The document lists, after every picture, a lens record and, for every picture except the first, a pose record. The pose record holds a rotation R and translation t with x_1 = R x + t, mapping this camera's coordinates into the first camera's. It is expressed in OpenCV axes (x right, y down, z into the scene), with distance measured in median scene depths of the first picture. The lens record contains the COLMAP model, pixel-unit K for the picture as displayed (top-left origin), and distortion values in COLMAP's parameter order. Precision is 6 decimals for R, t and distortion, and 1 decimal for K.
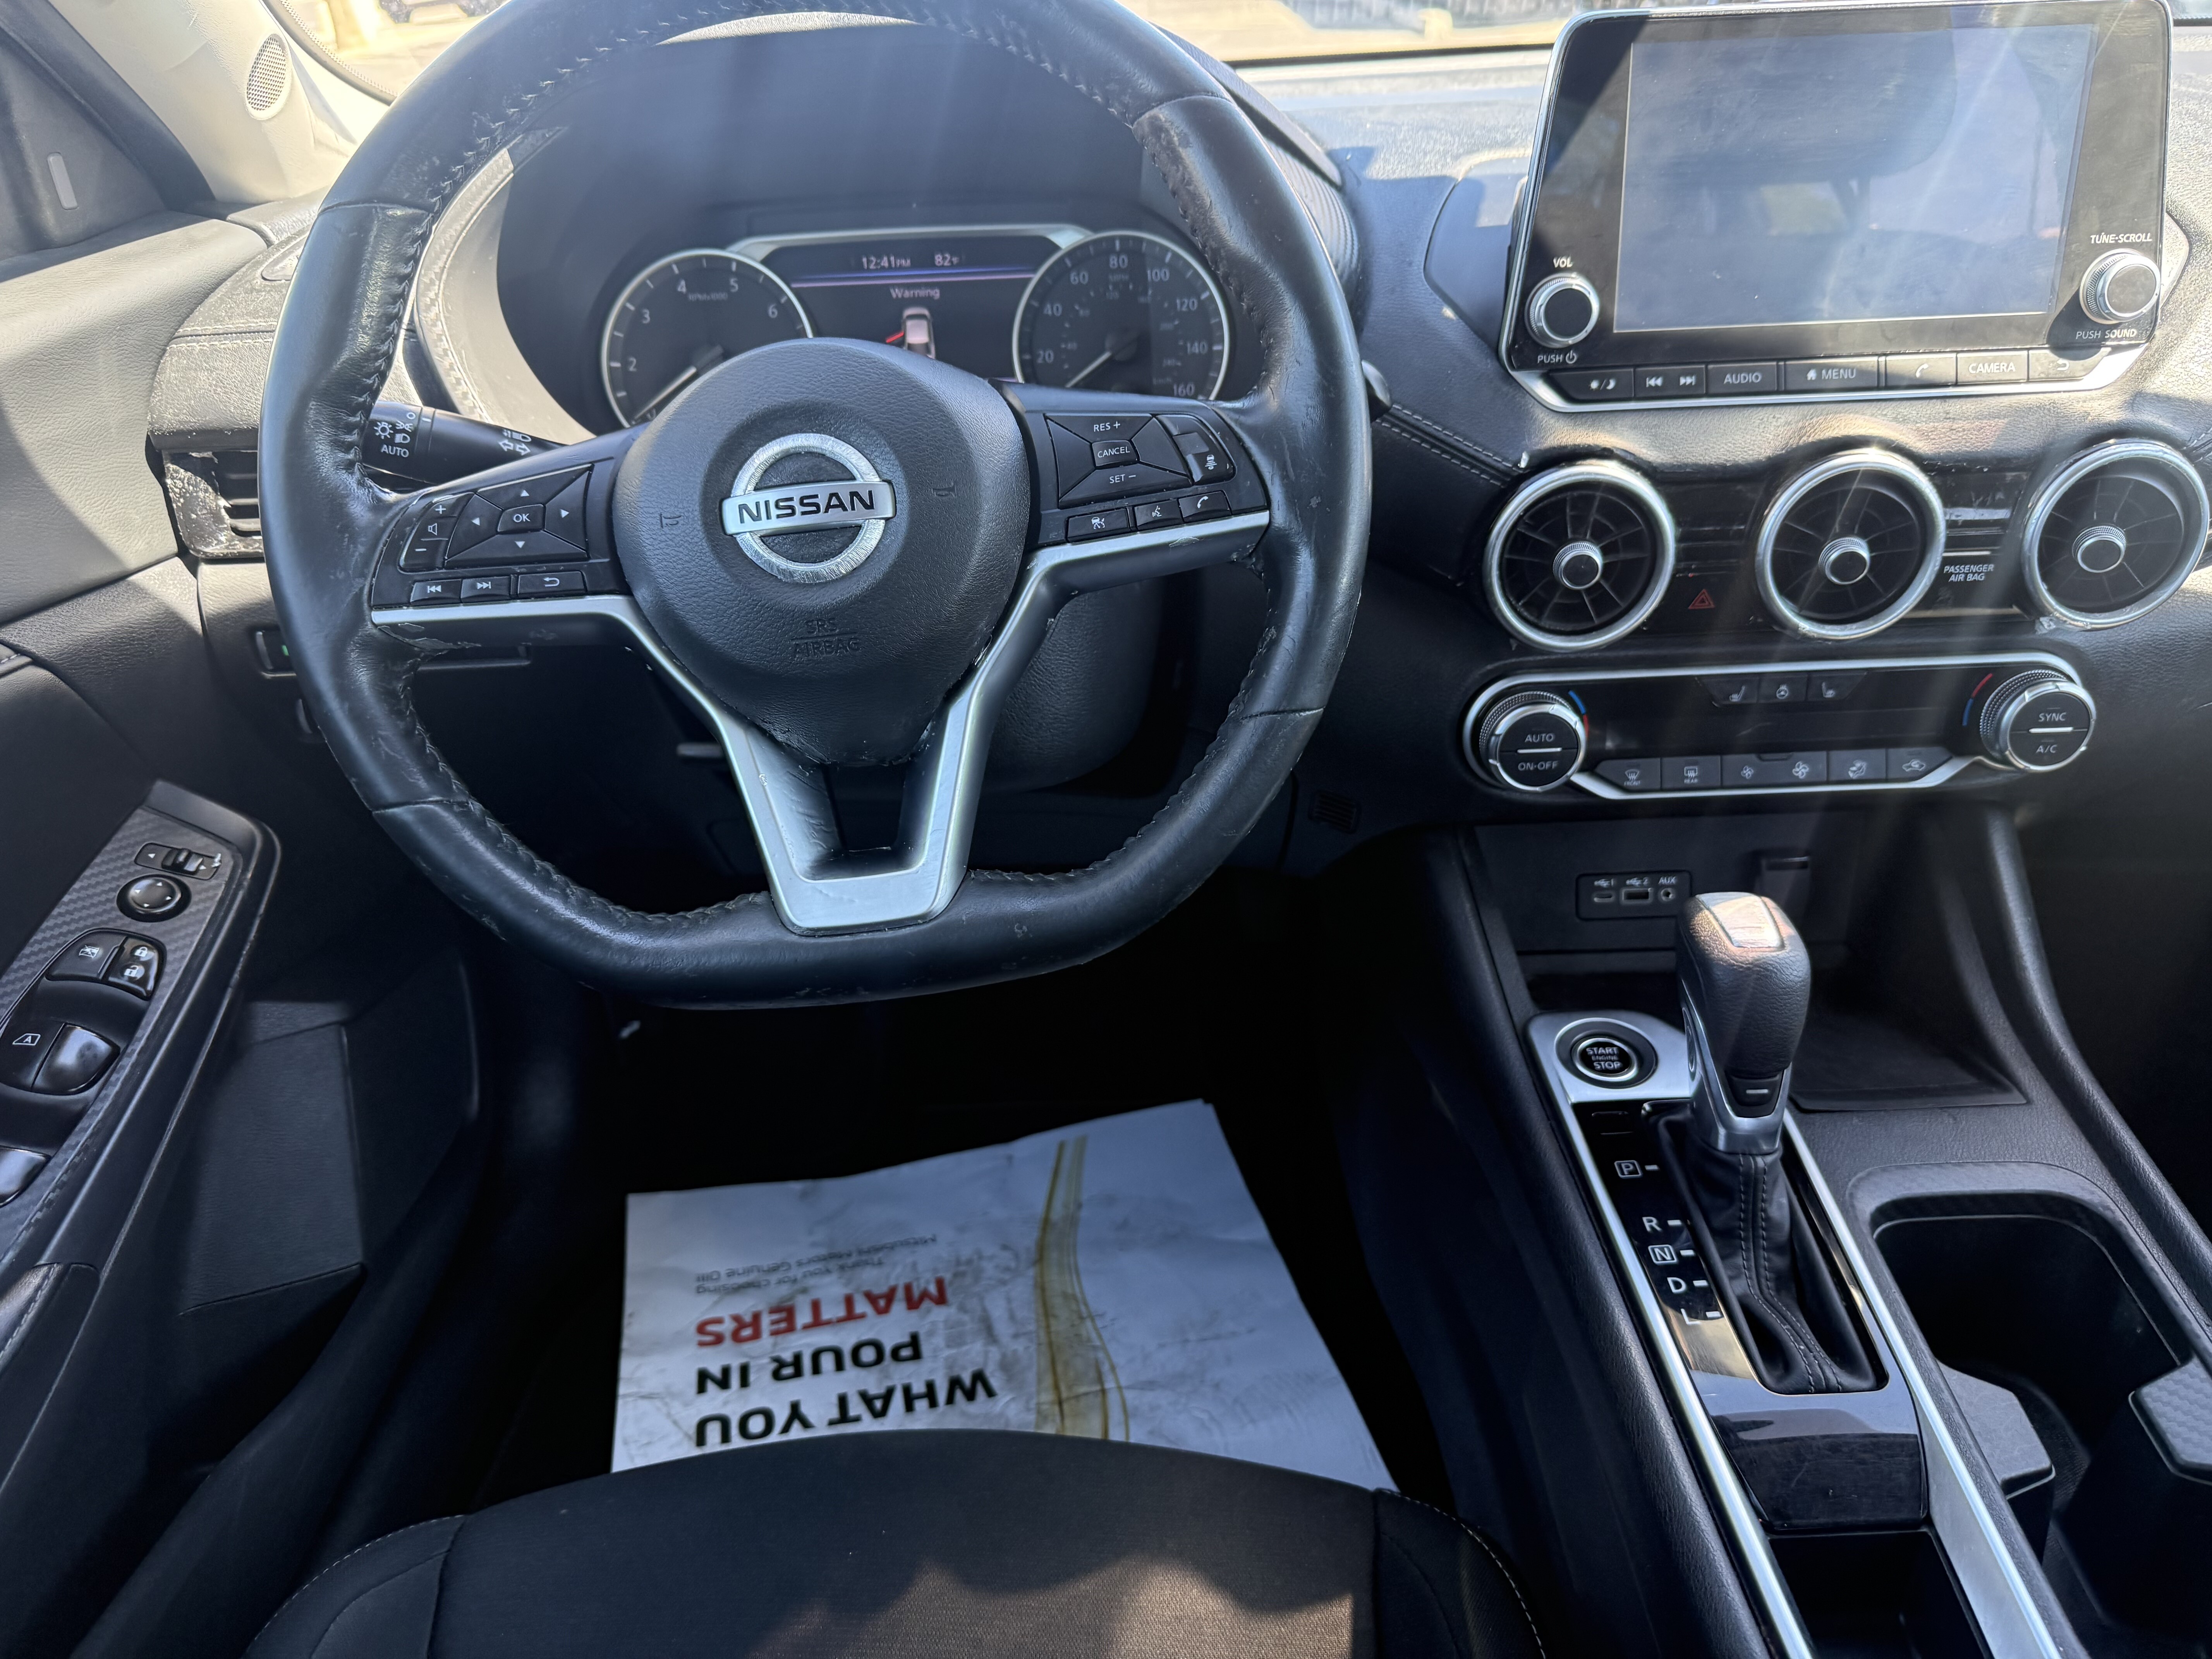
lens RADIAL K [[1622.2, 0, 1106.0], [0, 1622.2, 829.5], [0, 0, 1]] dist [-0.016866, 0.002603]
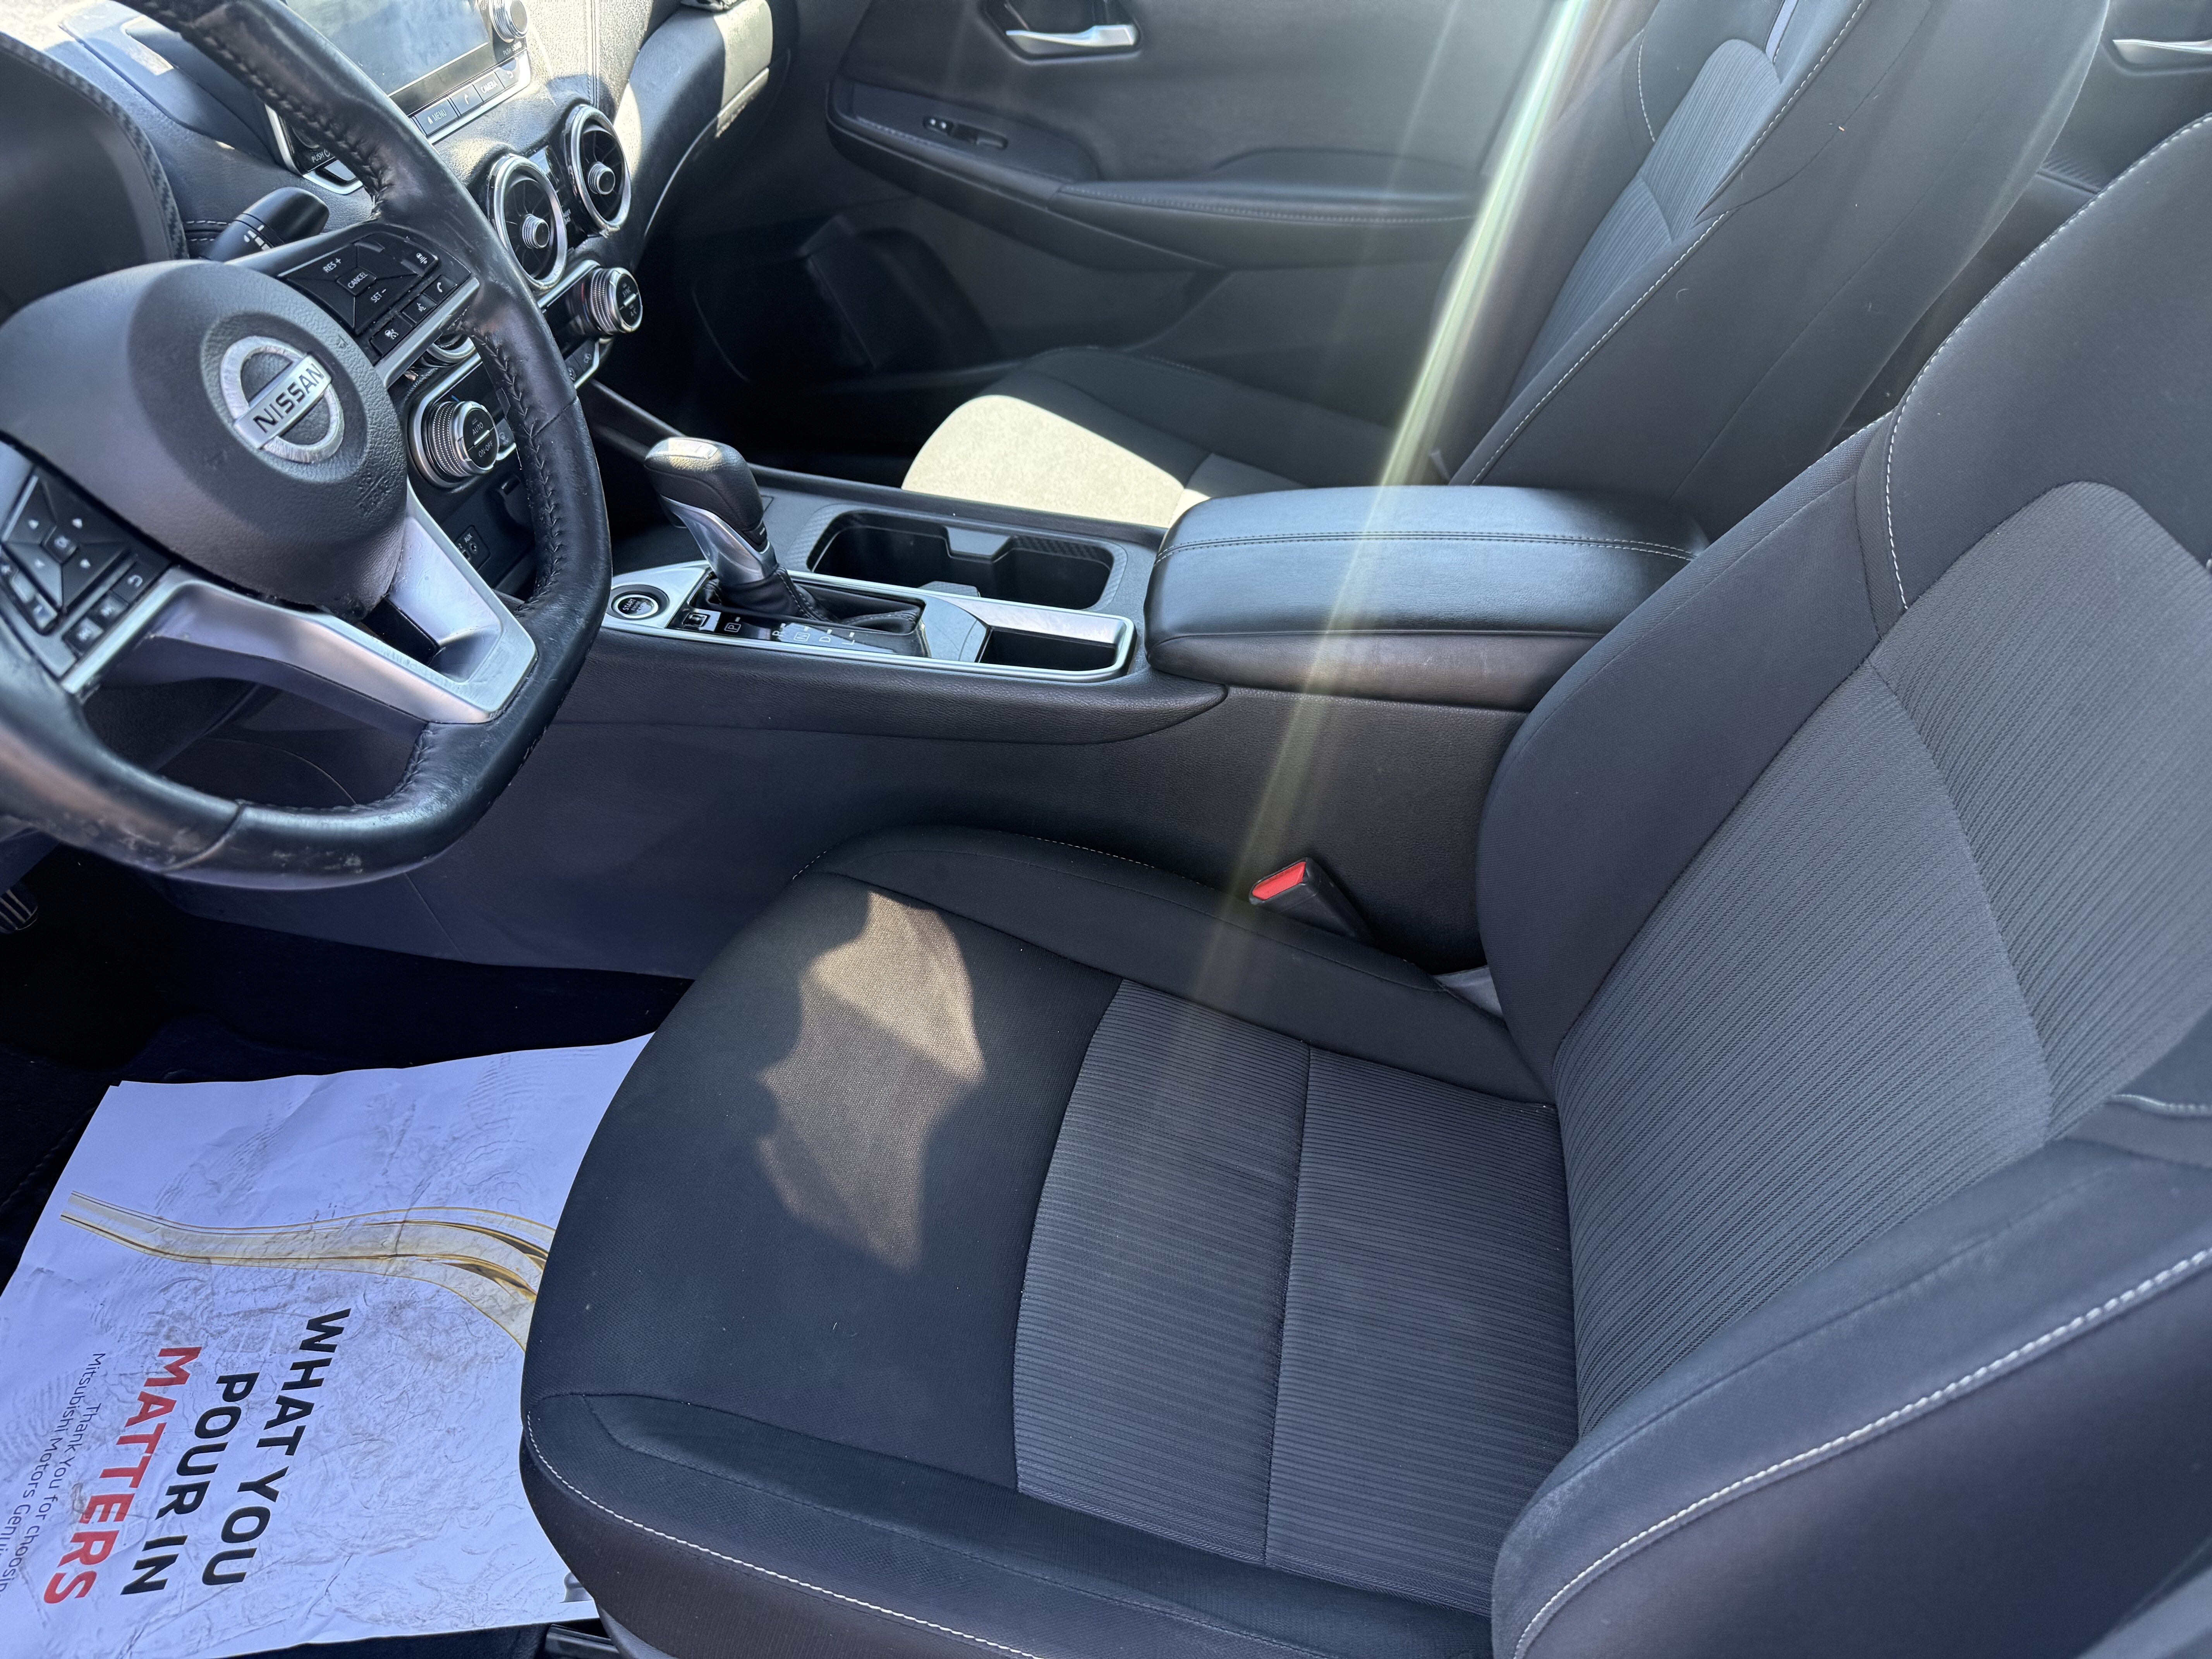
lens RADIAL K [[1524.9, 0, 1106.0], [0, 1524.9, 829.5], [0, 0, 1]] dist [-0.029421, -0.001253]
pose [[0.198953, -0.607982, 0.768619, -0.641601], [0.490780, 0.740675, 0.458842, -0.106574], [-0.848265, 0.285935, 0.445745, 0.074147]]
